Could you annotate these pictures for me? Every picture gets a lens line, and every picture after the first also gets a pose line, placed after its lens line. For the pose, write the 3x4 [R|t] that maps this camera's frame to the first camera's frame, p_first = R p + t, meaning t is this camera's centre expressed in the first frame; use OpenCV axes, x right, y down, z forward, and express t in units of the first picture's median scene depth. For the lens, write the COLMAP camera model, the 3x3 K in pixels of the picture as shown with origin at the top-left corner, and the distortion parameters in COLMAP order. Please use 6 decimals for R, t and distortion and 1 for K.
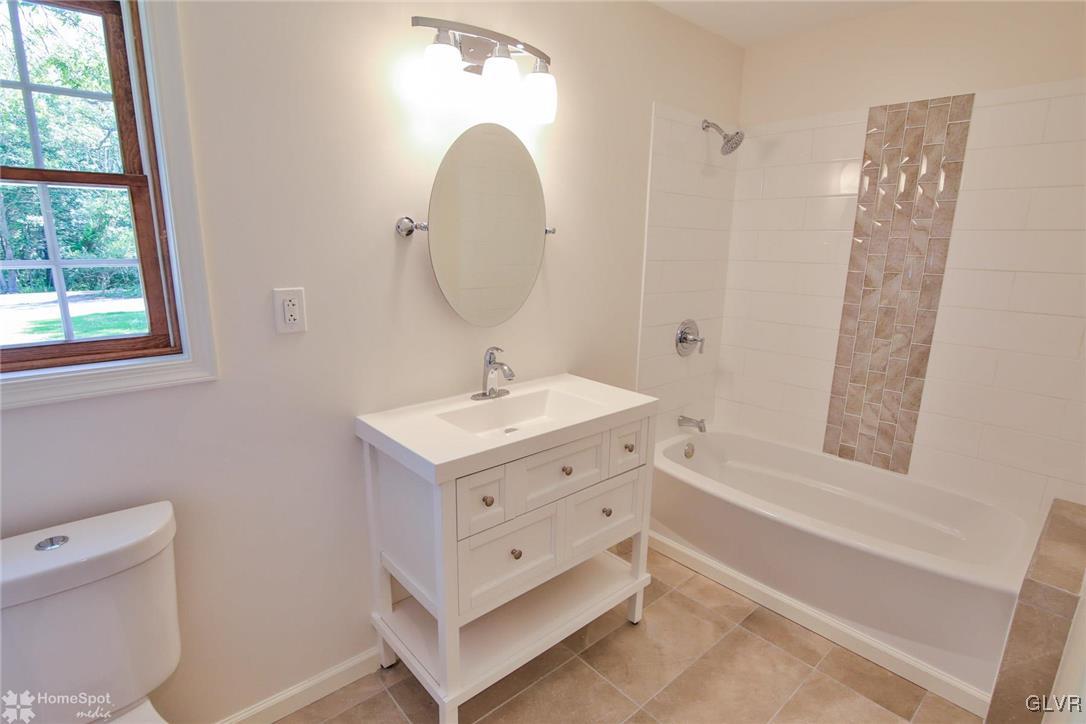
lens RADIAL K [[528.0, 0, 546.5], [0, 528.0, 363.4], [0, 0, 1]] dist [-0.014173, 0.003251]
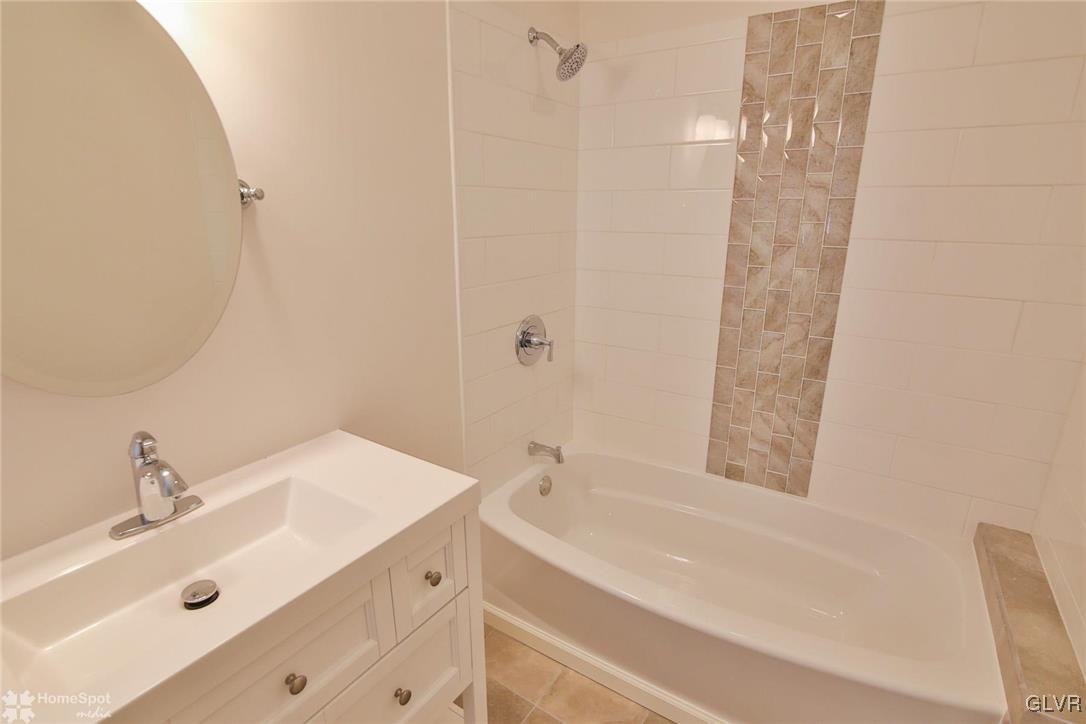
lens RADIAL K [[528.0, 0, 541.9], [0, 528.0, 360.6], [0, 0, 1]] dist [-0.014173, 0.003251]
pose [[0.966309, -0.086049, 0.242573, 0.115926], [0.071299, 0.995068, 0.068960, -0.080169], [-0.247310, -0.049342, 0.967679, 0.326360]]
